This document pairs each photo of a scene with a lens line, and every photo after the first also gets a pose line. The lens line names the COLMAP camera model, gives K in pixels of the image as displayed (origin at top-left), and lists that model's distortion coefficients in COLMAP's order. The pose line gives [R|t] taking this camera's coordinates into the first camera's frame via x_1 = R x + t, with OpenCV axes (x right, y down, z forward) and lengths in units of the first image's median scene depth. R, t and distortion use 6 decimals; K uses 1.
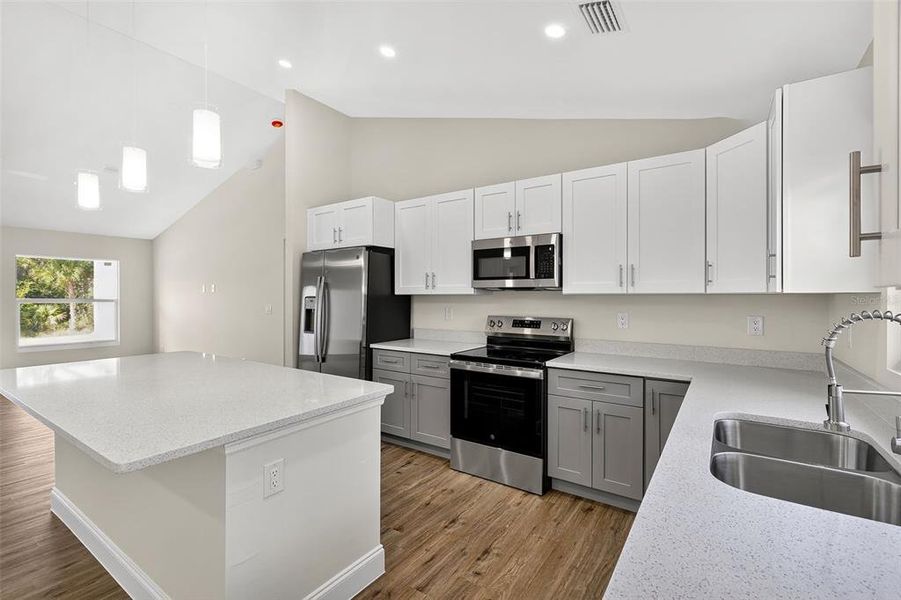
lens RADIAL K [[397.0, 0, 450.5], [0, 397.0, 300.0], [0, 0, 1]] dist [-0.000778, 0.000167]
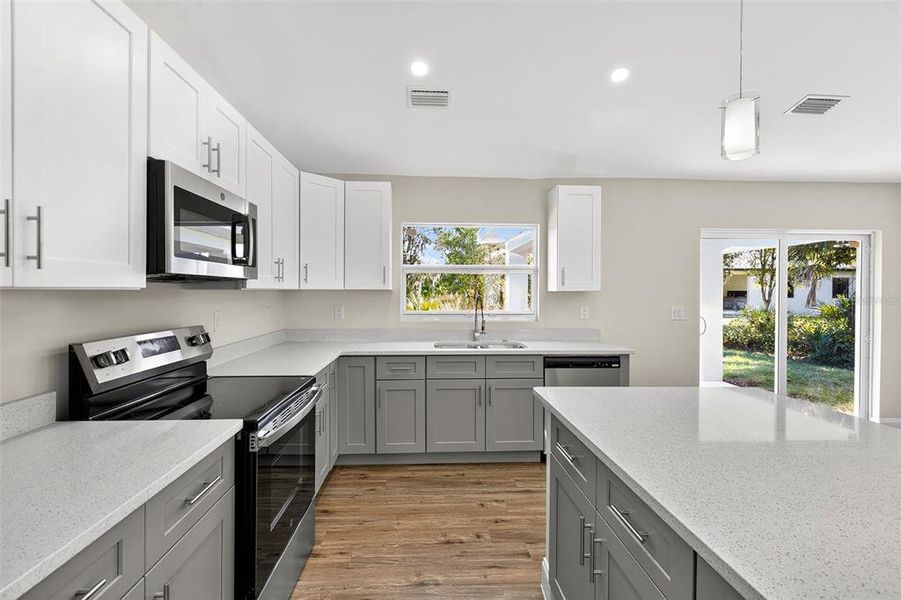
lens RADIAL K [[401.2, 0, 447.7], [0, 401.2, 290.1], [0, 0, 1]] dist [-0.000386, 0.000045]
pose [[-0.602347, -0.002930, 0.798229, -0.503040], [0.001803, 0.999986, 0.005031, -0.015205], [-0.798233, 0.004470, -0.602333, 1.110932]]
